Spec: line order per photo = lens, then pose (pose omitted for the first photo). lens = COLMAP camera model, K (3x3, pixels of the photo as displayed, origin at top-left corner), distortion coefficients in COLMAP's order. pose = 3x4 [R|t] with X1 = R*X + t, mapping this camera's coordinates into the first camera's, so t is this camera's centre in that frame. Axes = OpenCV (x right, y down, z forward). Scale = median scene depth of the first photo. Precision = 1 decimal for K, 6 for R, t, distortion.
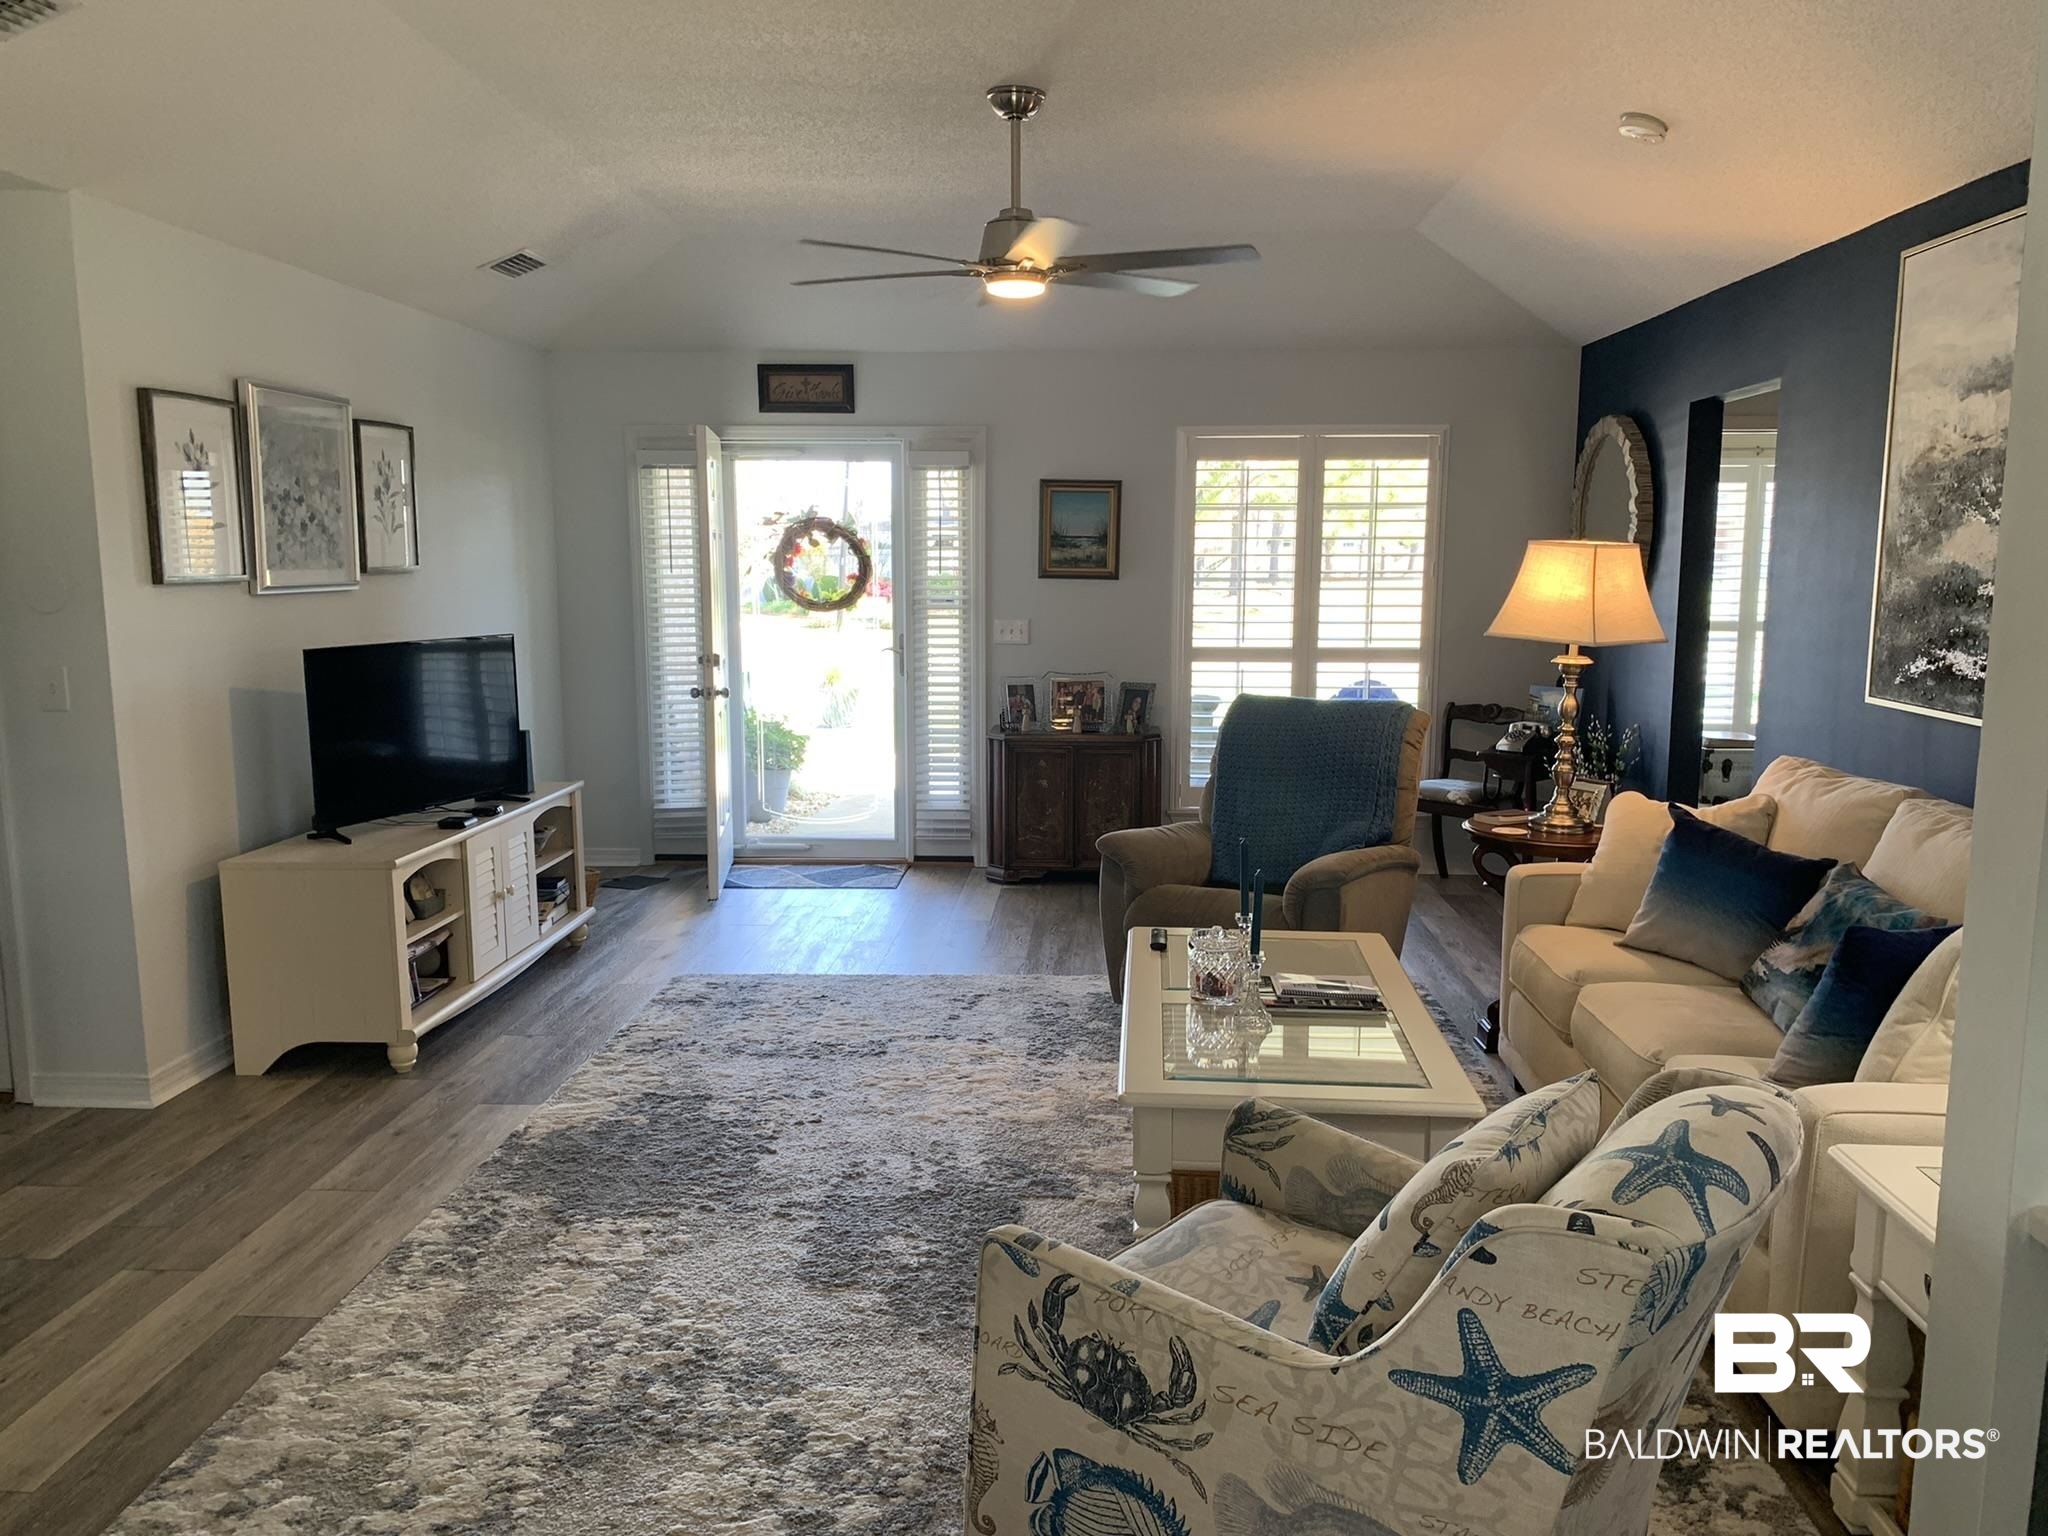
lens RADIAL K [[1532.9, 0, 1051.8], [0, 1532.9, 764.0], [0, 0, 1]] dist [0.012240, -0.006783]
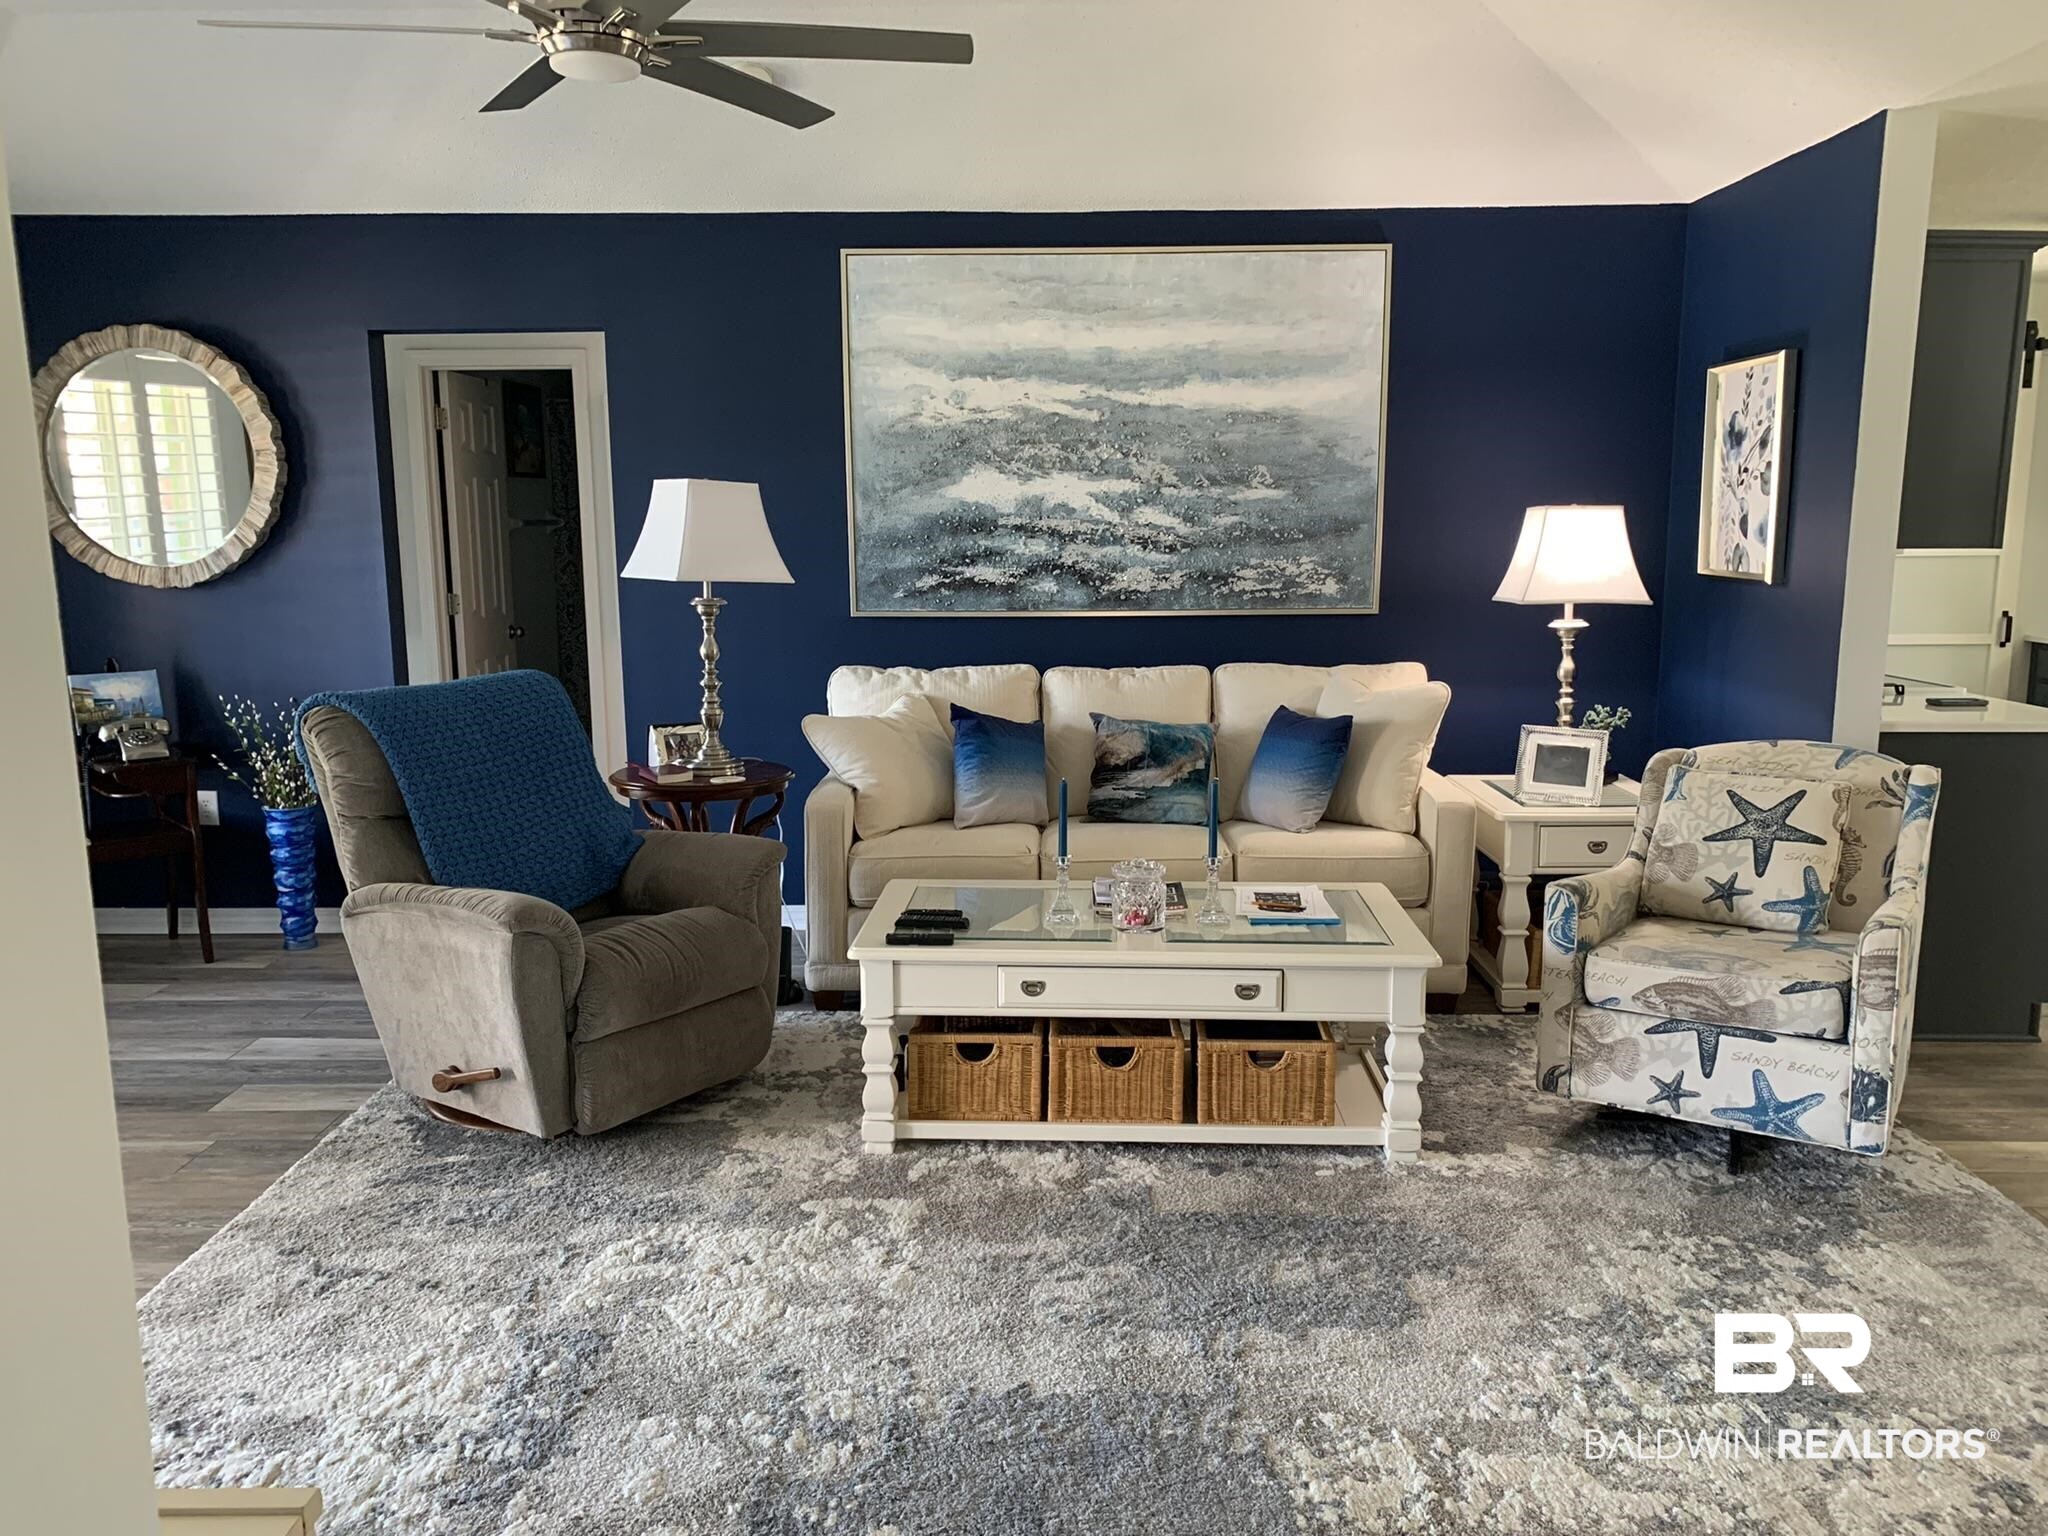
lens RADIAL K [[1532.9, 0, 1051.8], [0, 1532.9, 764.0], [0, 0, 1]] dist [0.012240, -0.006783]
pose [[-0.011118, -0.165773, 0.986101, -0.776213], [0.146315, 0.975278, 0.165603, -0.115456], [-0.989176, 0.146123, 0.013412, 0.921341]]
